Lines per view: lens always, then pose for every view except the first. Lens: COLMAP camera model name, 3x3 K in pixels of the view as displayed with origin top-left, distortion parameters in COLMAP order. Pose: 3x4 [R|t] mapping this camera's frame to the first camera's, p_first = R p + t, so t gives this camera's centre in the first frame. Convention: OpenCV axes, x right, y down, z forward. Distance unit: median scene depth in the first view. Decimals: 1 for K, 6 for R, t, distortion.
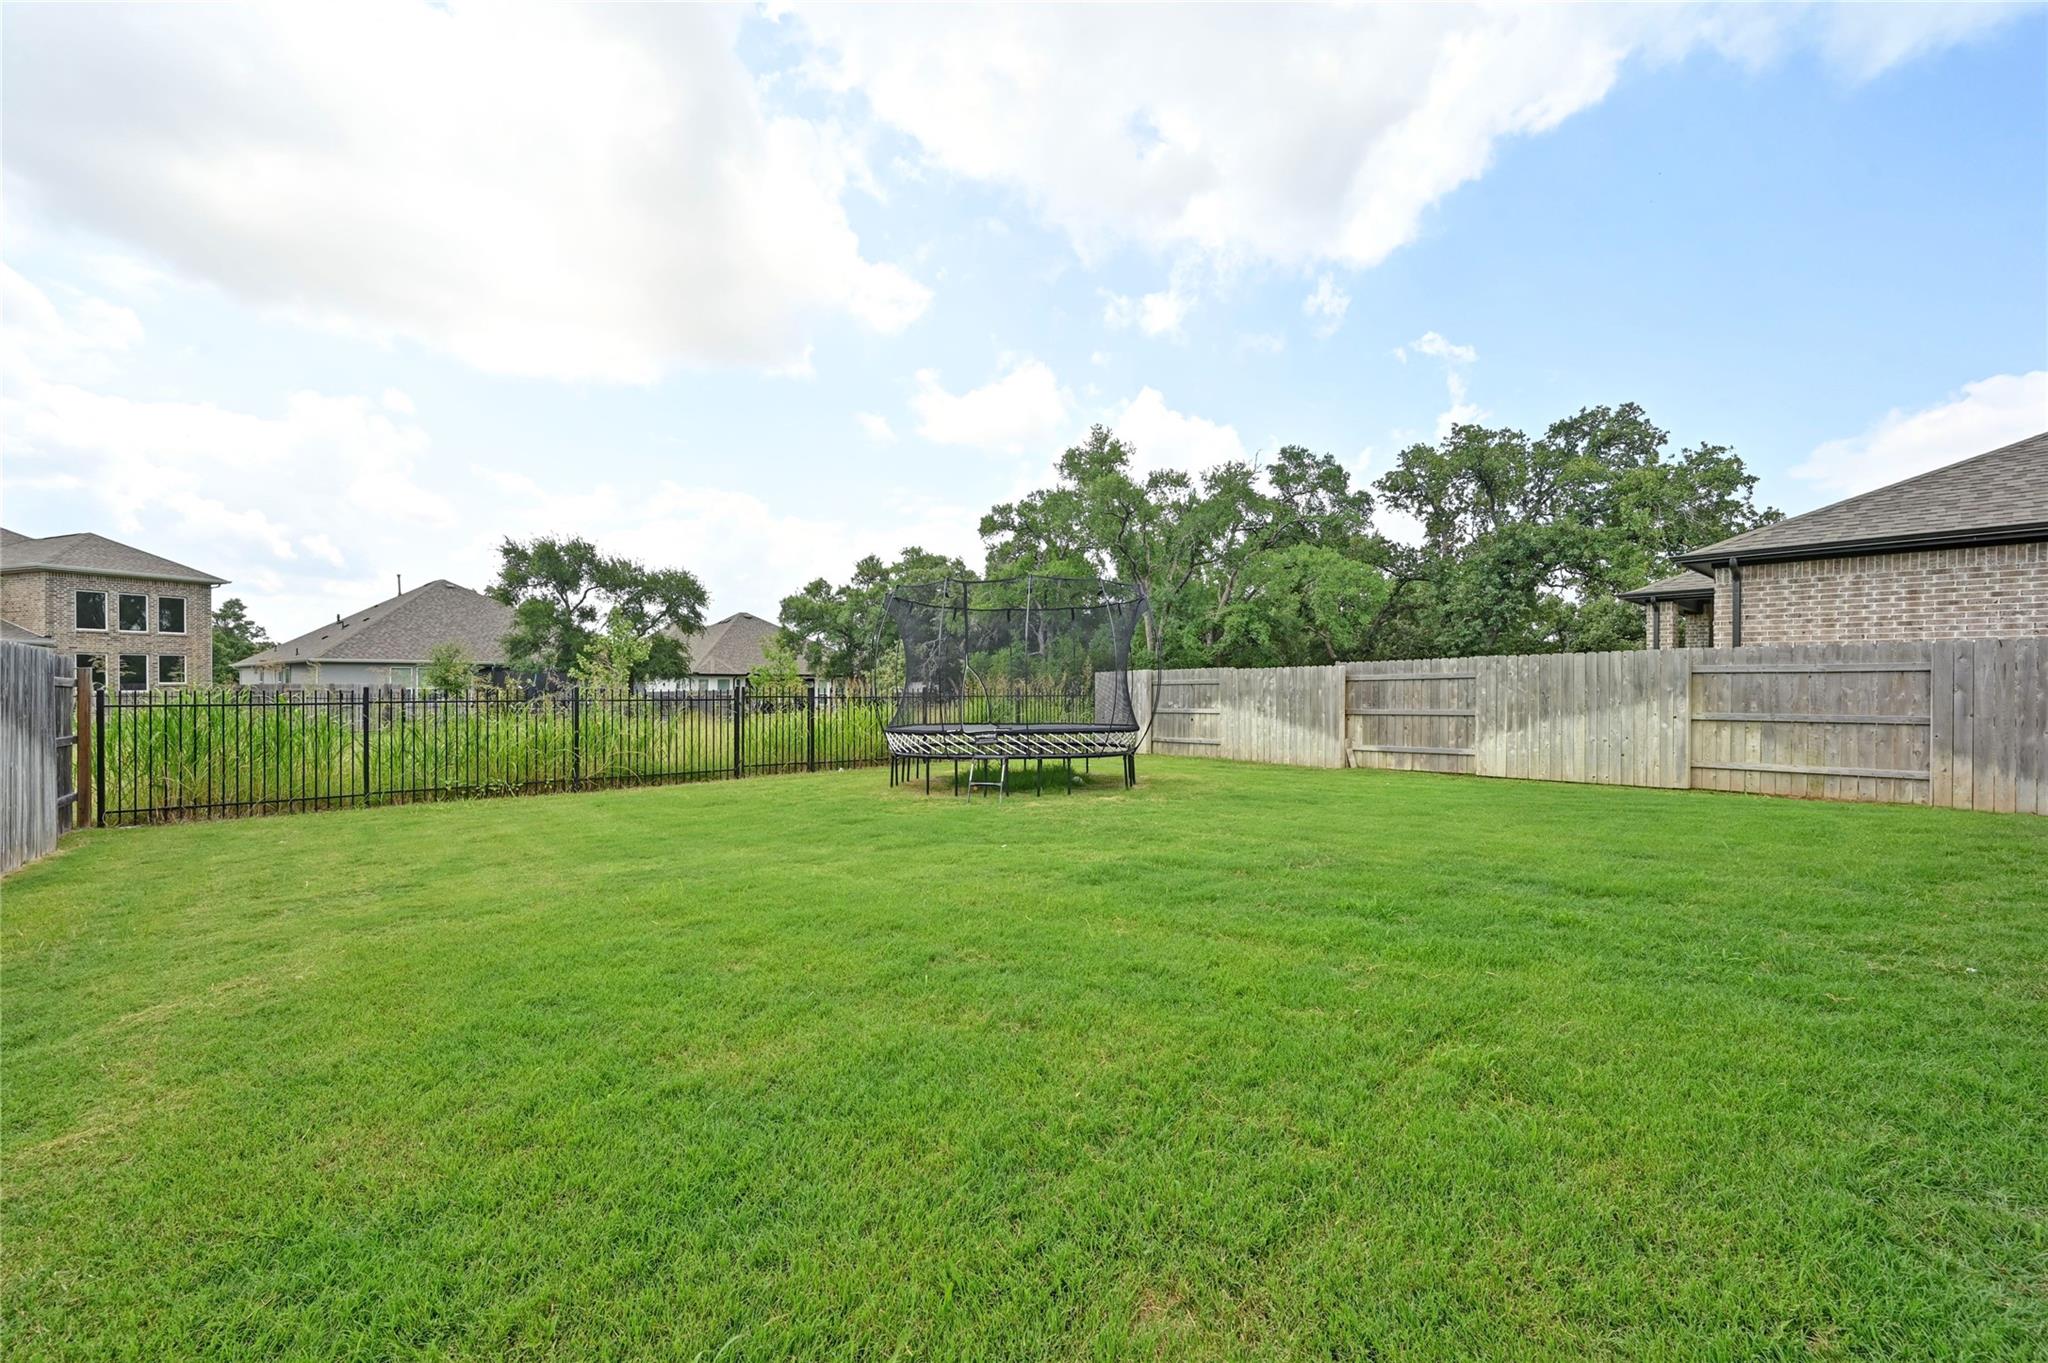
lens RADIAL K [[812.9, 0, 1022.2], [0, 812.9, 686.6], [0, 0, 1]] dist [0.002115, 0.000014]
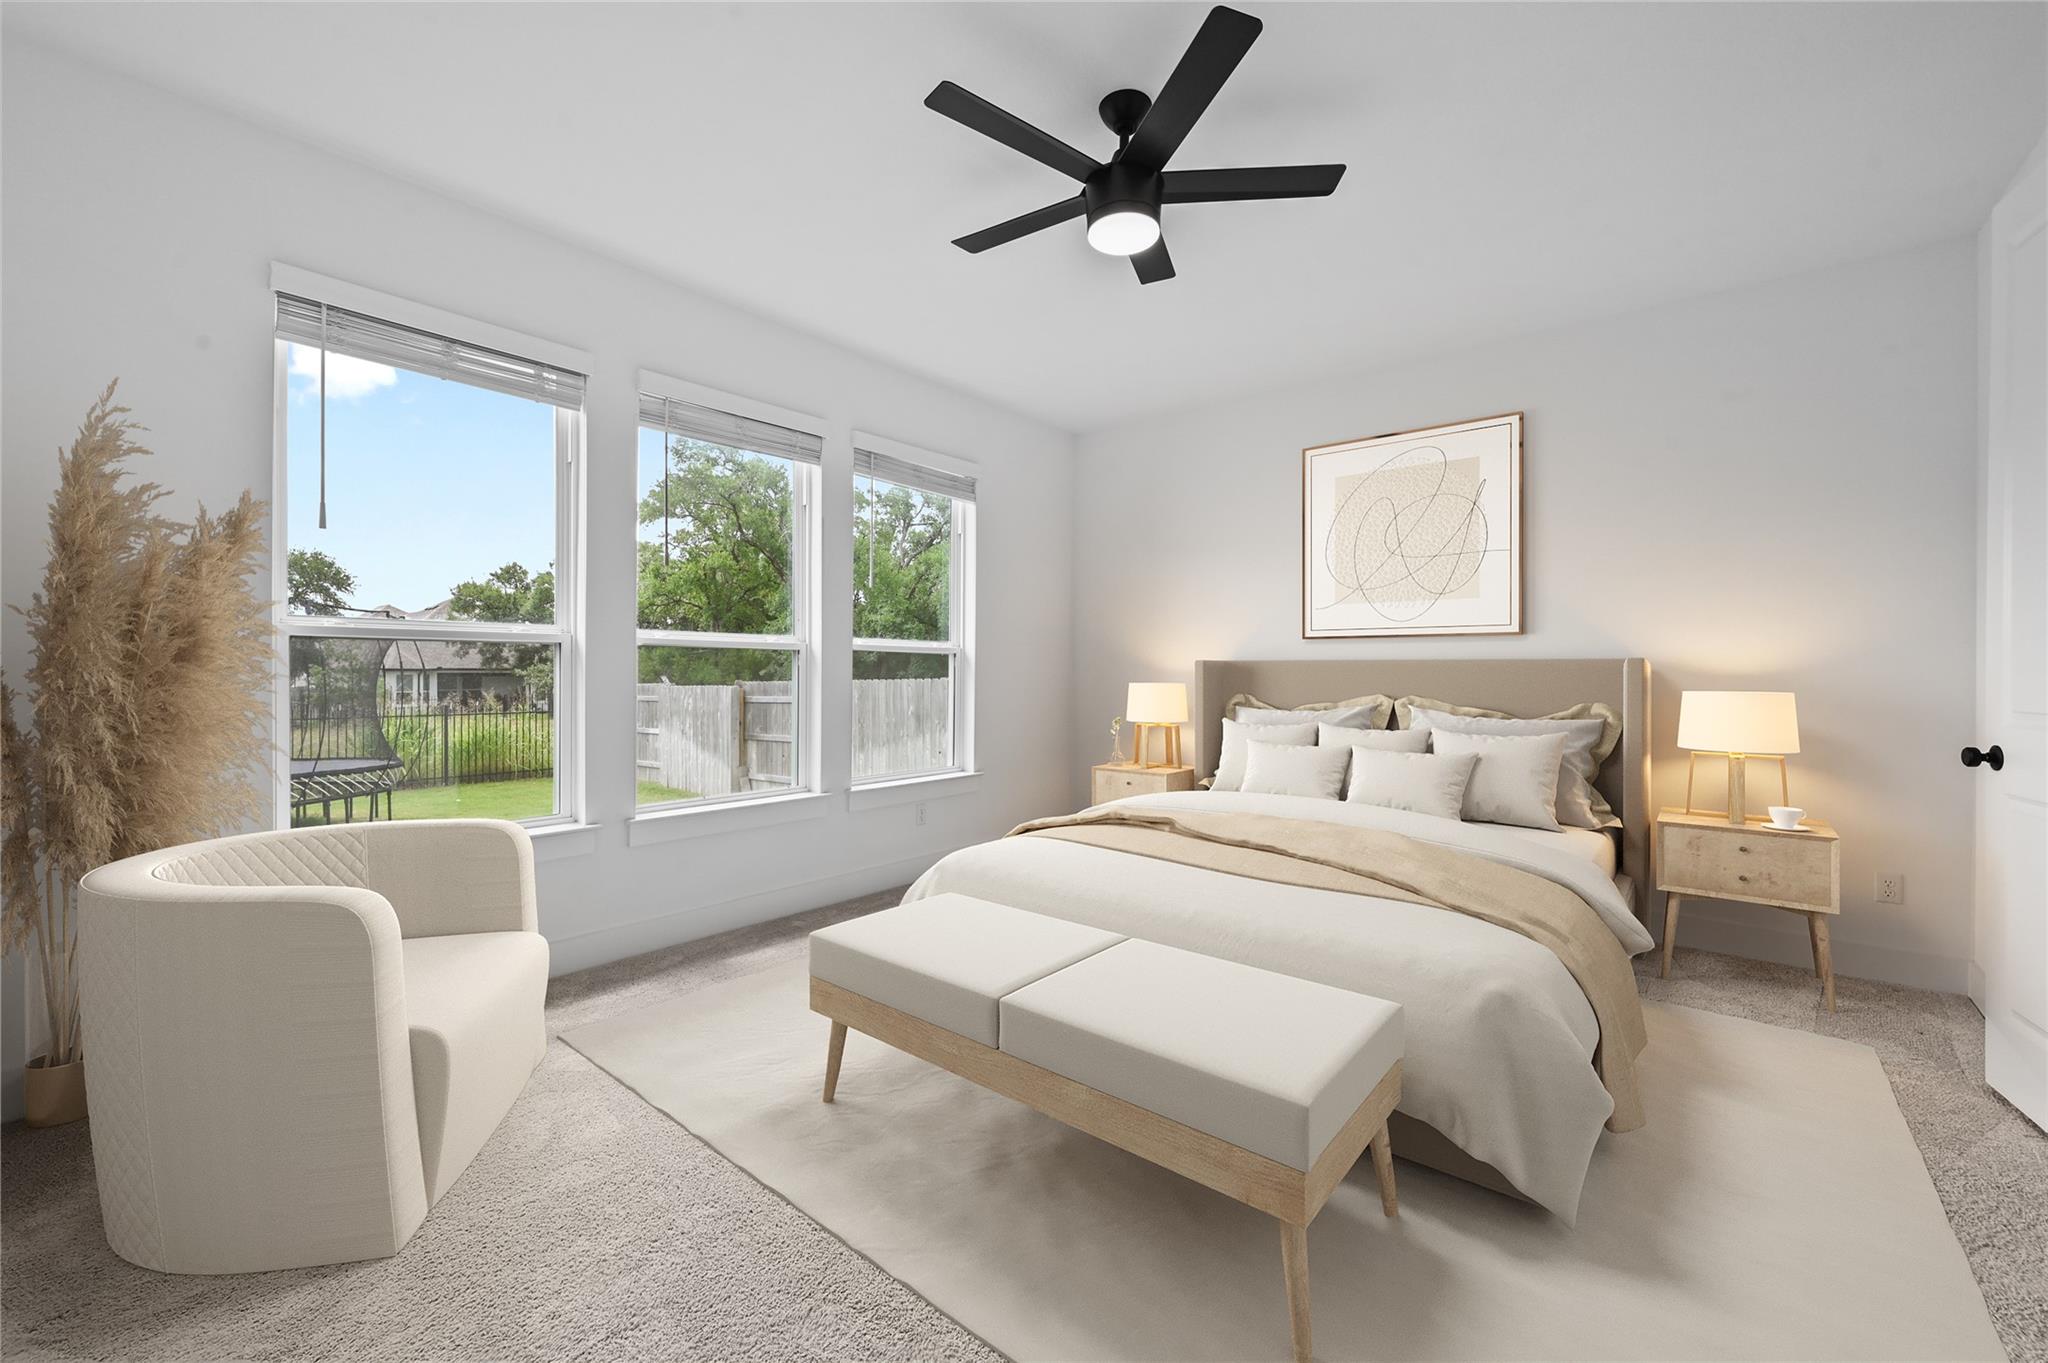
lens RADIAL K [[812.9, 0, 1030.0], [0, 812.9, 675.3], [0, 0, 1]] dist [0.002115, 0.000014]
pose [[0.984626, 0.001809, 0.174665, 0.572493], [-0.001800, 0.999998, -0.000208, -0.038615], [-0.174665, -0.000109, 0.984628, 0.055551]]
